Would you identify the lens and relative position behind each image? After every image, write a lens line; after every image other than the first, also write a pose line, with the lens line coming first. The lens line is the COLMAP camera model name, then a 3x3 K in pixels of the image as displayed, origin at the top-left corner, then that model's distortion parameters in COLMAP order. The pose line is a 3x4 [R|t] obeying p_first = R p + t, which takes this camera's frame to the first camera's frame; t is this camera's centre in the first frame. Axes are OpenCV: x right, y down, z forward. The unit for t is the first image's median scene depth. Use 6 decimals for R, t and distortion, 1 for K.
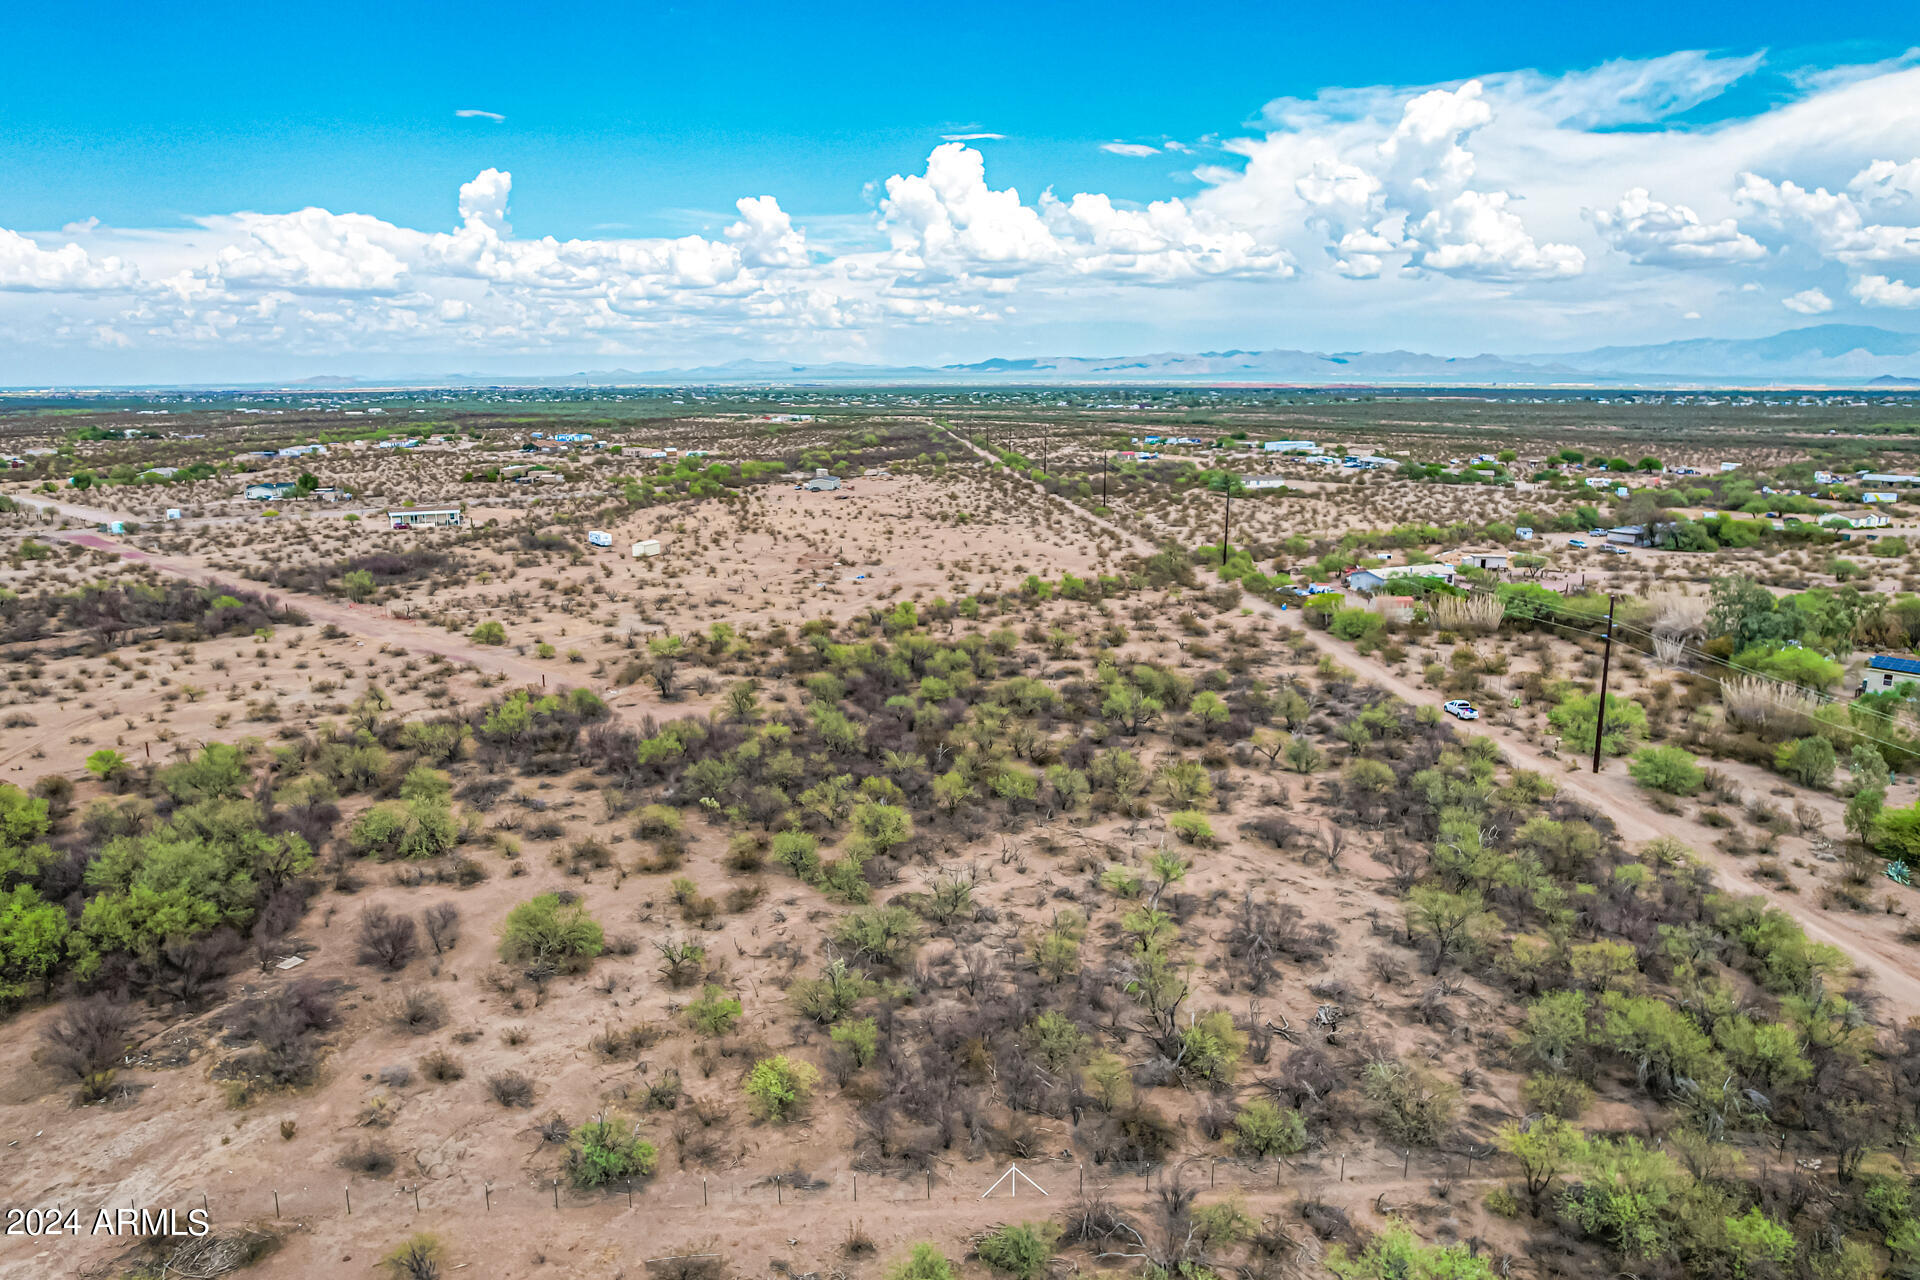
lens RADIAL K [[1264.8, 0, 955.7], [0, 1264.8, 638.4], [0, 0, 1]] dist [-0.068686, 0.059304]
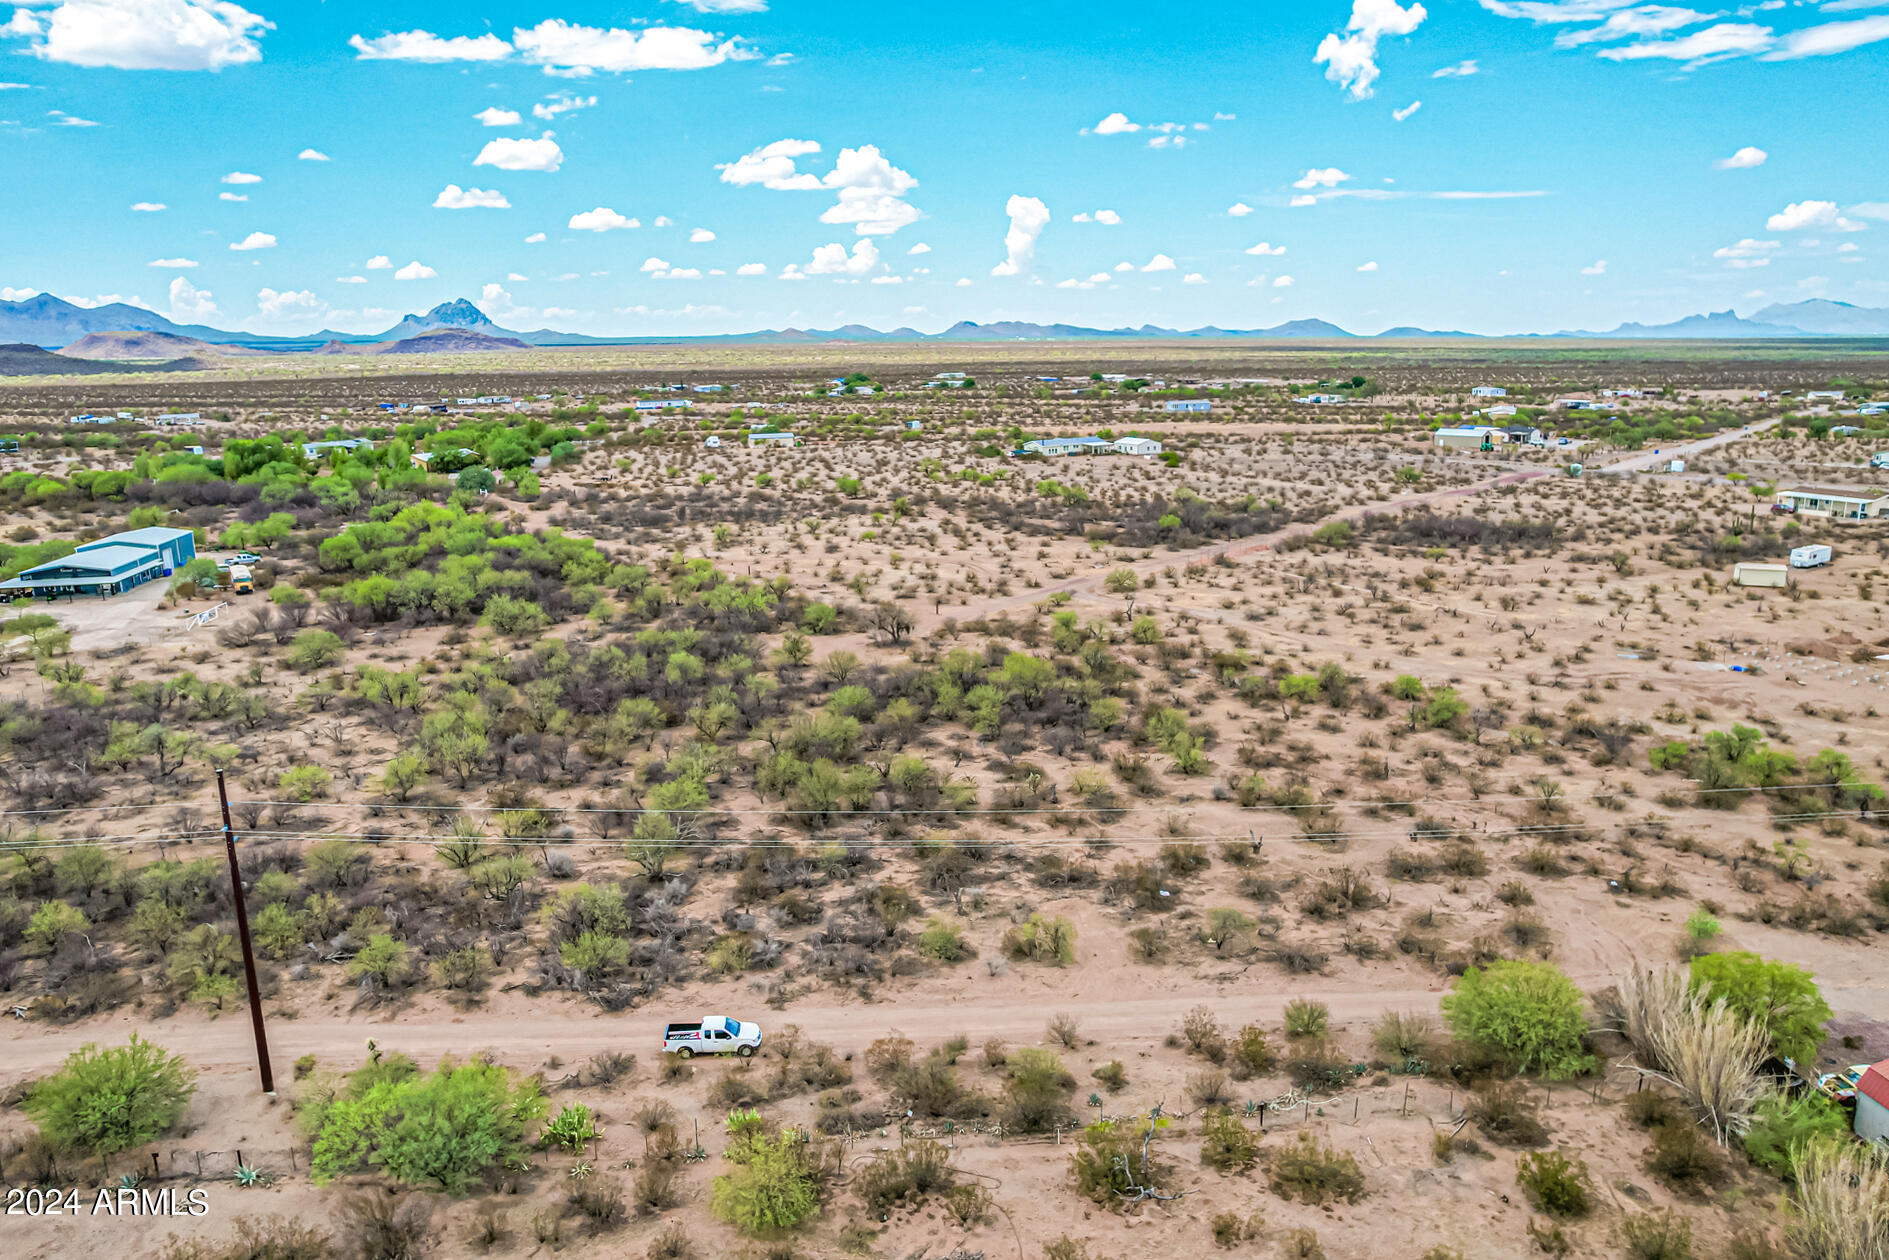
lens RADIAL K [[1280.8, 0, 938.9], [0, 1280.8, 644.8], [0, 0, 1]] dist [-0.082689, 0.074901]
pose [[-0.006489, 0.236183, -0.971687, 1.078915], [-0.184895, 0.954669, 0.233282, -0.277058], [0.982737, 0.181174, 0.037475, 1.338996]]
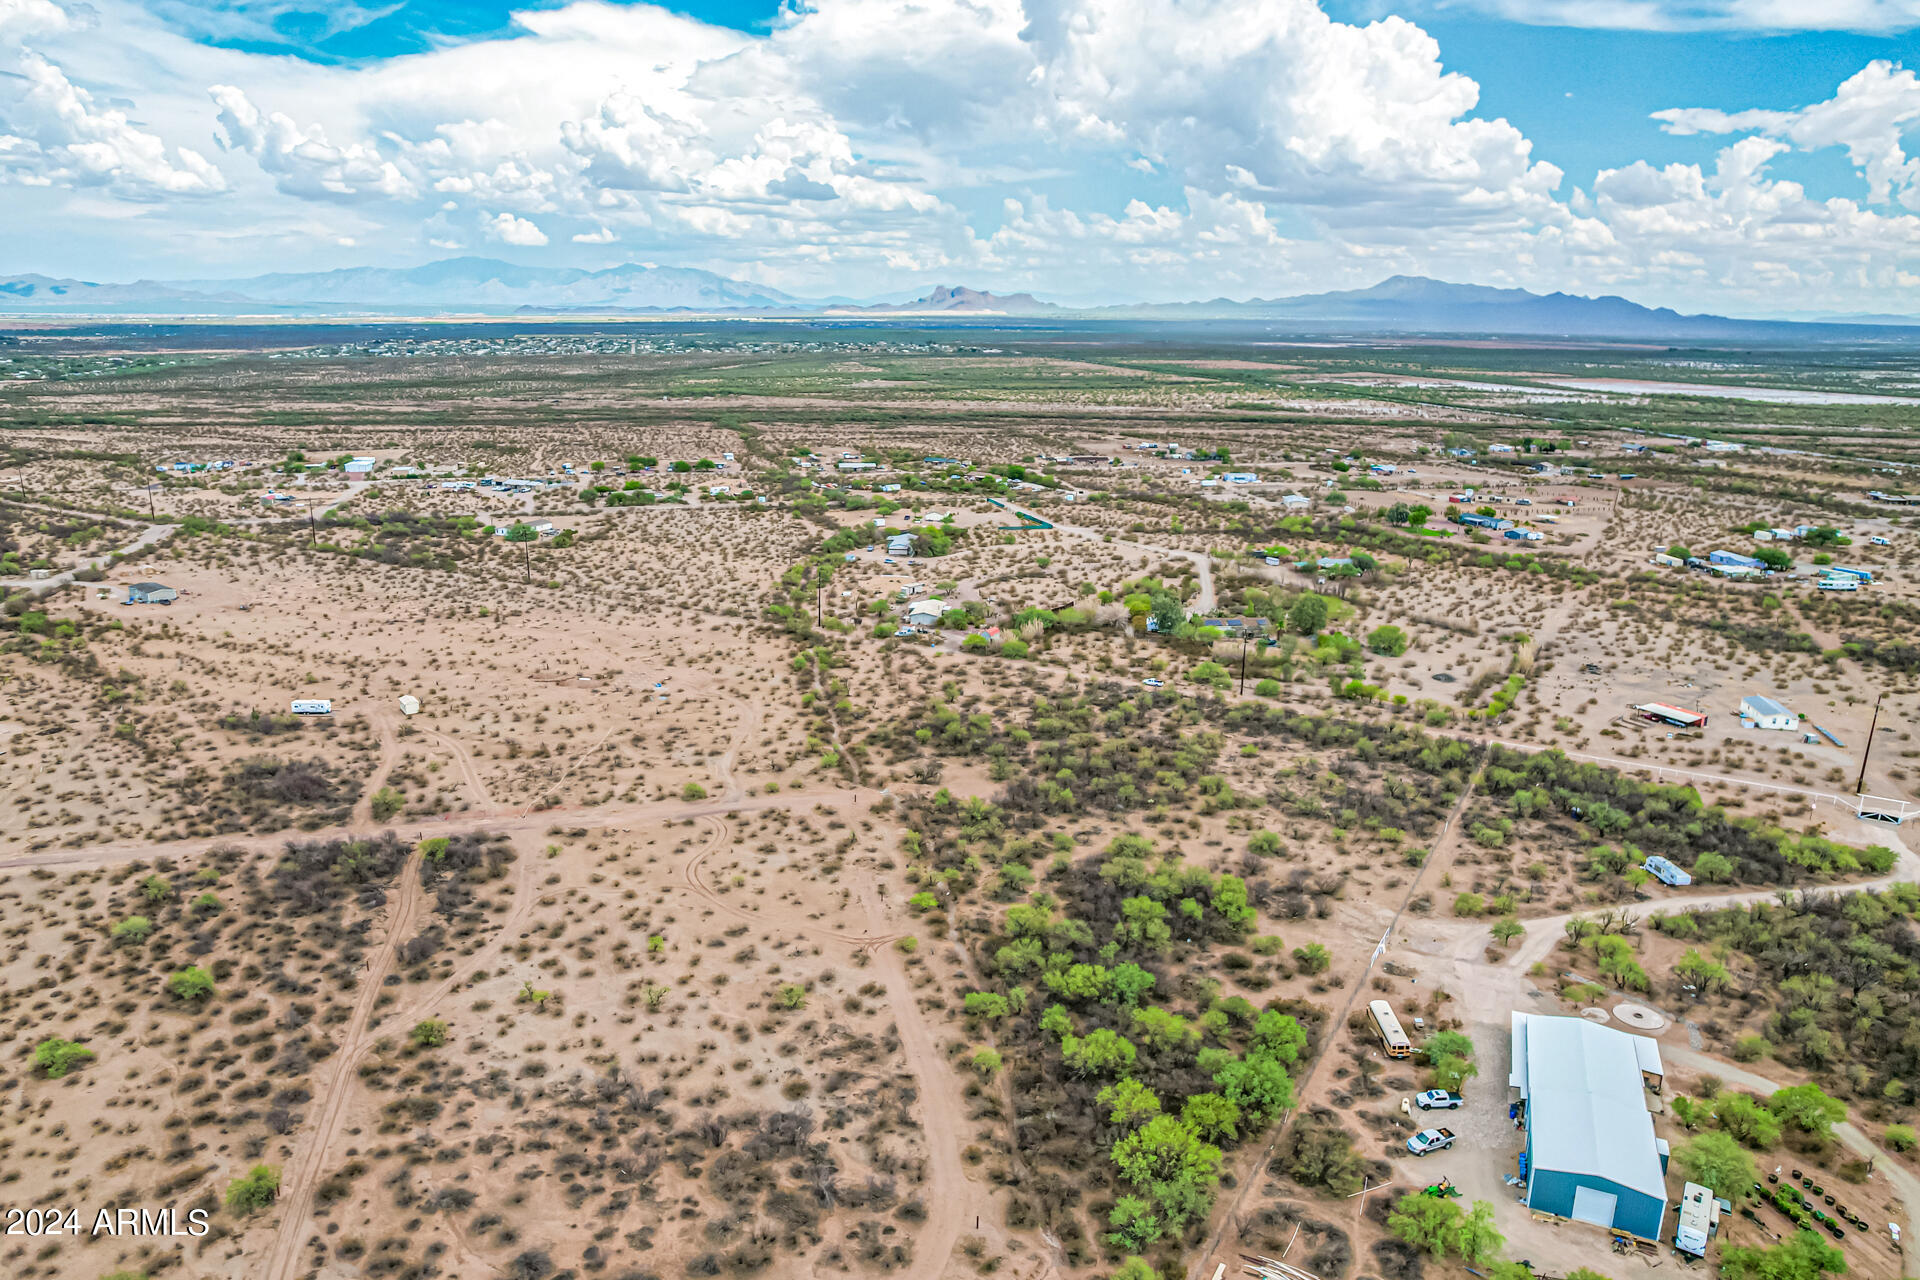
lens RADIAL K [[1240.5, 0, 960.0], [0, 1240.5, 640.0], [0, 0, 1]] dist [-0.073136, 0.064407]
pose [[0.566442, -0.206304, 0.797861, -2.031843], [0.155754, 0.977510, 0.142179, -0.507418], [-0.809249, 0.043734, 0.585835, -0.049799]]
